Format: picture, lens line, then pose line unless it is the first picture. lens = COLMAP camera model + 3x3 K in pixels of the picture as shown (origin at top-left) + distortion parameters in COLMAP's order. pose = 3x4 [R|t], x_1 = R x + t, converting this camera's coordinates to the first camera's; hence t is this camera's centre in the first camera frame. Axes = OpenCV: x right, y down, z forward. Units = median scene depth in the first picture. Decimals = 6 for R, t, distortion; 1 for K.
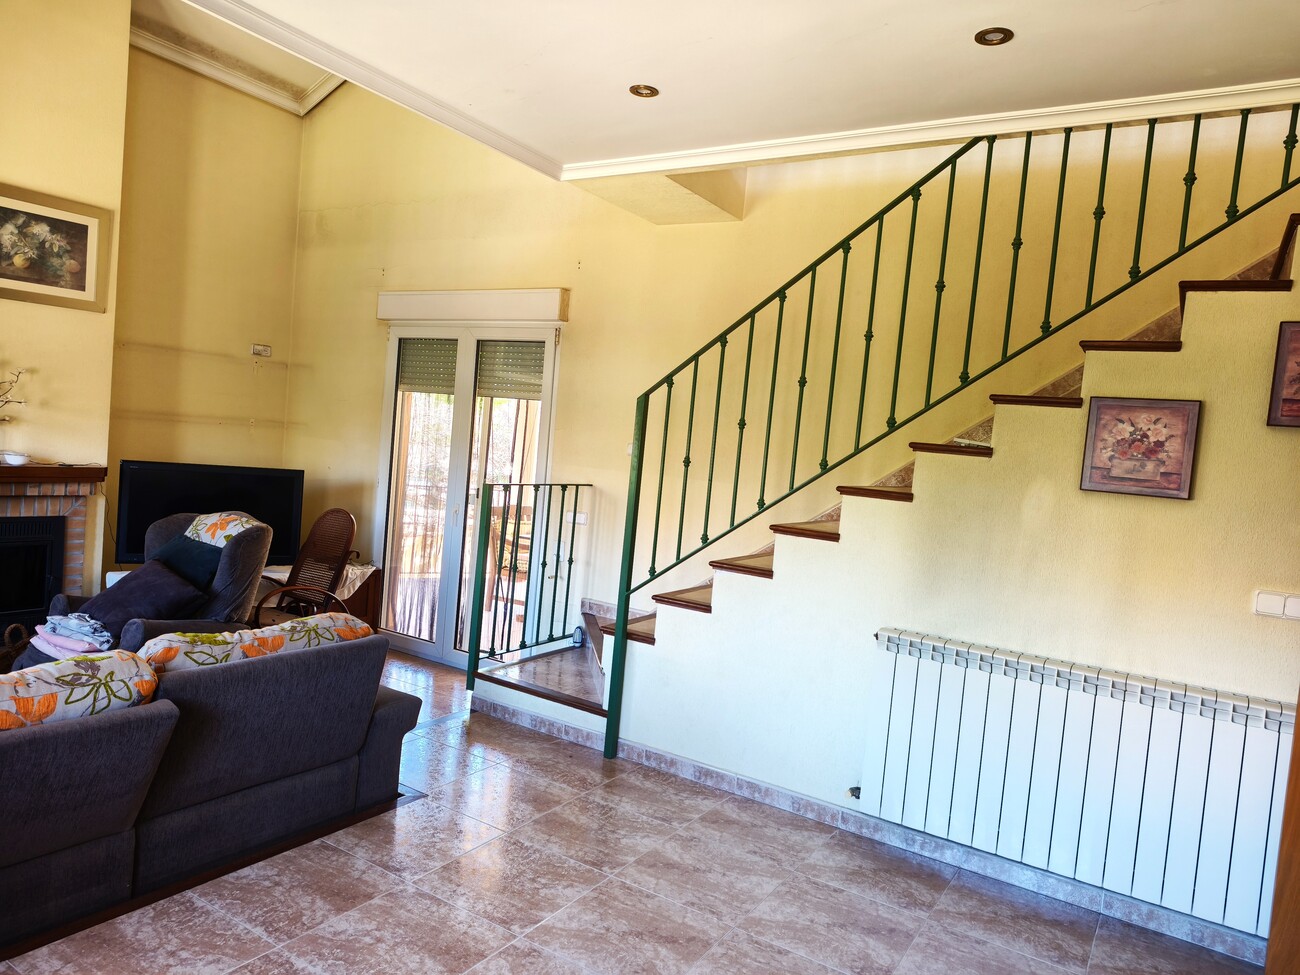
lens RADIAL K [[865.4, 0, 646.9], [0, 865.4, 495.1], [0, 0, 1]] dist [0.026042, -0.025176]
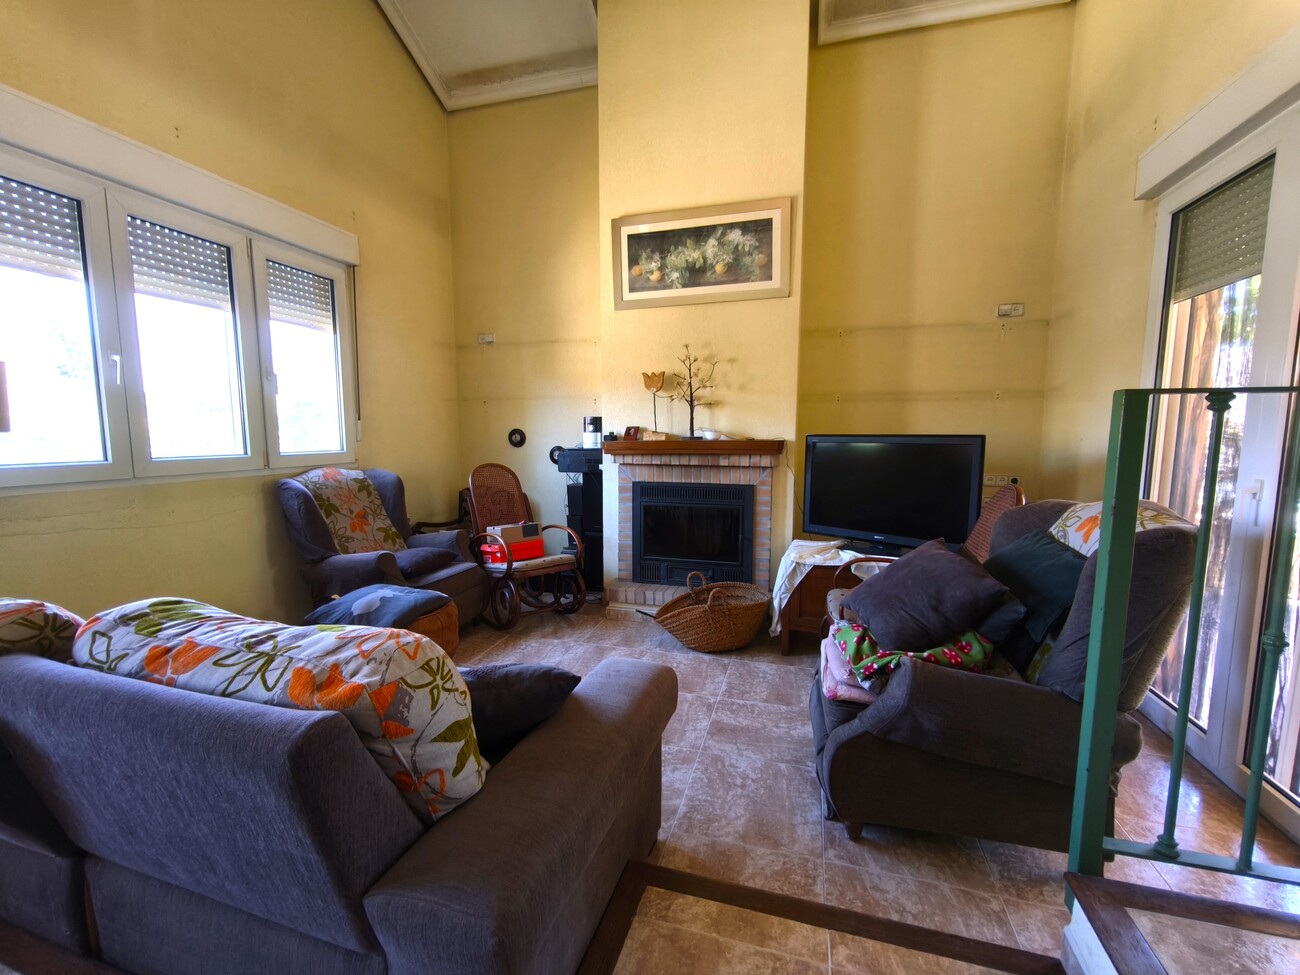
lens RADIAL K [[542.2, 0, 666.1], [0, 542.2, 490.3], [0, 0, 1]] dist [0.001129, -0.002478]
pose [[0.297815, 0.015839, -0.954492, -0.030820], [-0.033885, 0.999408, 0.006011, 0.031420], [0.954022, 0.030553, 0.298175, 0.698346]]
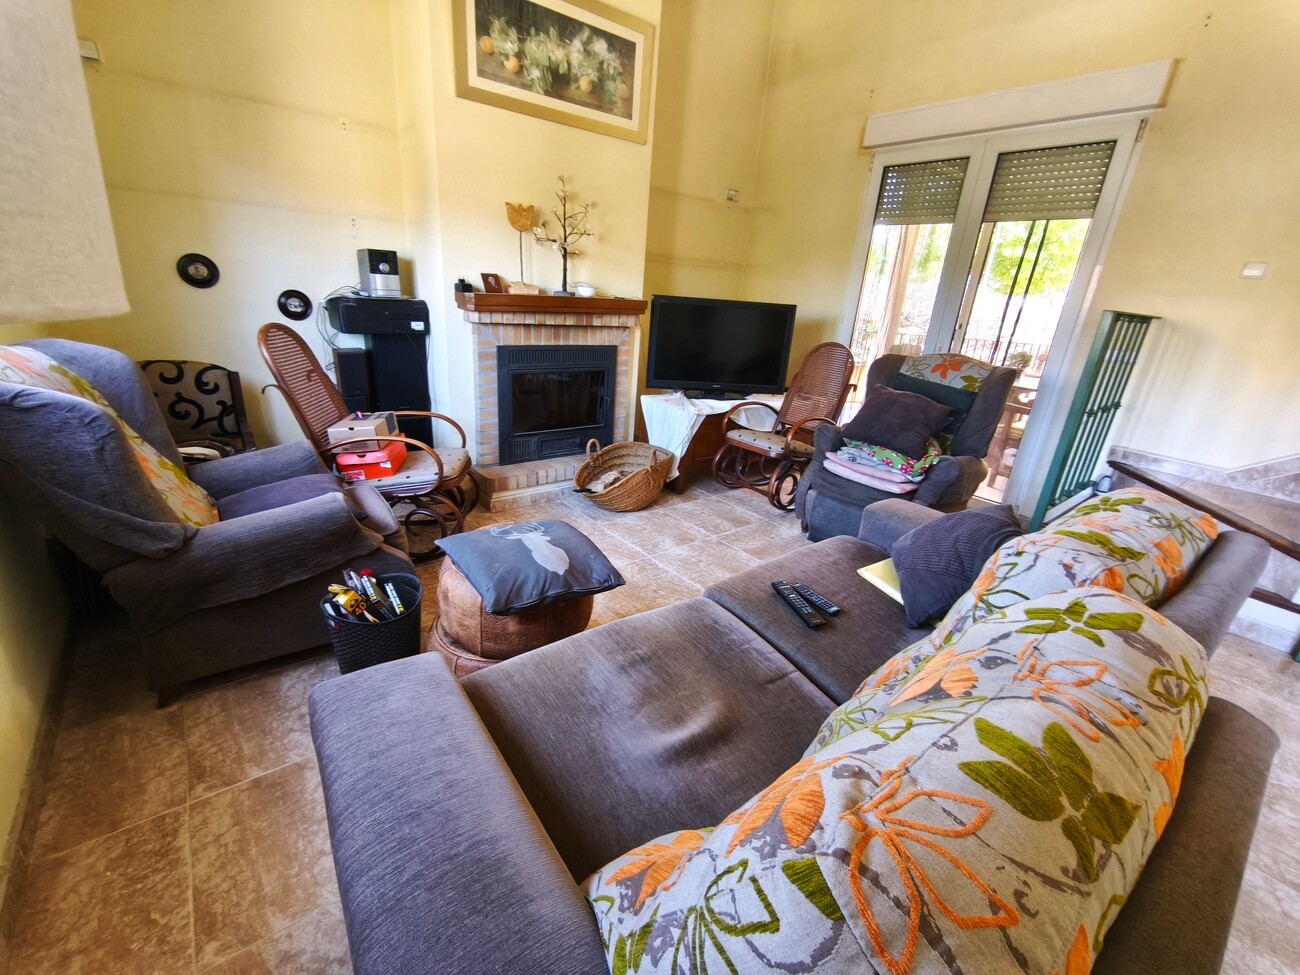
lens RADIAL K [[542.2, 0, 649.0], [0, 542.2, 485.7], [0, 0, 1]] dist [0.001129, -0.002478]
pose [[0.946961, 0.090478, -0.308348, -0.401340], [-0.008087, 0.965950, 0.258601, 0.017970], [0.321247, -0.242391, 0.915449, 0.325392]]
